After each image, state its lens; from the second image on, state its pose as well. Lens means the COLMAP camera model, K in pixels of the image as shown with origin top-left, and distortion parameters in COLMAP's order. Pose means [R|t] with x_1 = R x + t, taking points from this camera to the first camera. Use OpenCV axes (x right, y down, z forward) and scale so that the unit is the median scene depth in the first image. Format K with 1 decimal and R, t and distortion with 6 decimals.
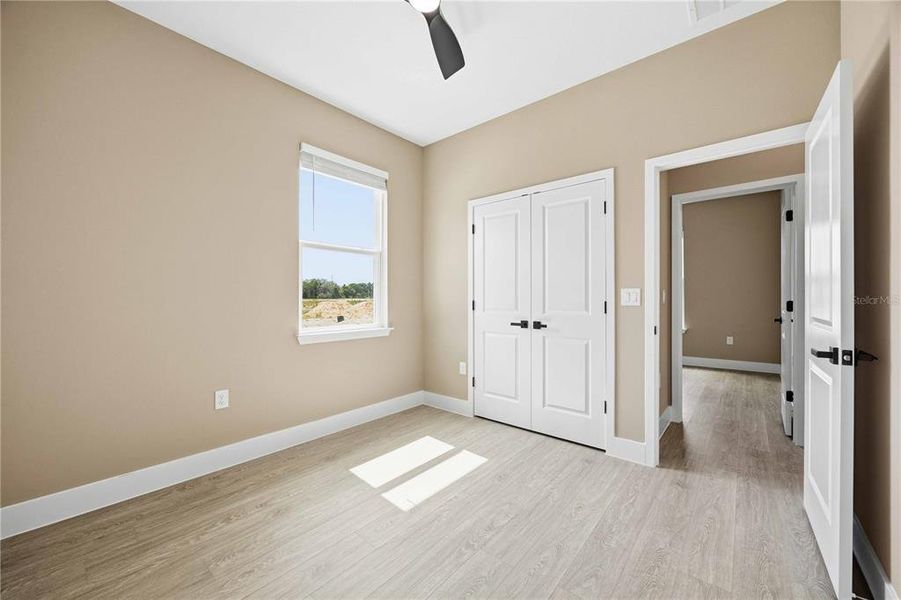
lens RADIAL K [[341.1, 0, 449.9], [0, 341.1, 300.7], [0, 0, 1]] dist [-0.007868, 0.000292]
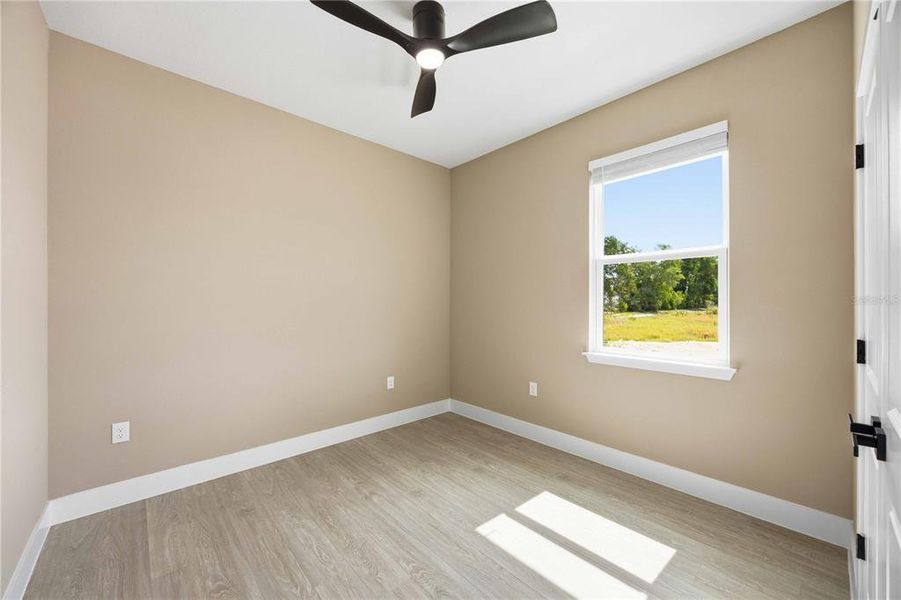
lens RADIAL K [[341.1, 0, 449.4], [0, 341.1, 303.1], [0, 0, 1]] dist [-0.007868, 0.000292]
pose [[-0.118272, 0.008070, -0.992948, 0.737873], [-0.000315, 0.999967, 0.008165, -0.066393], [0.992981, 0.001279, -0.118266, 0.845268]]
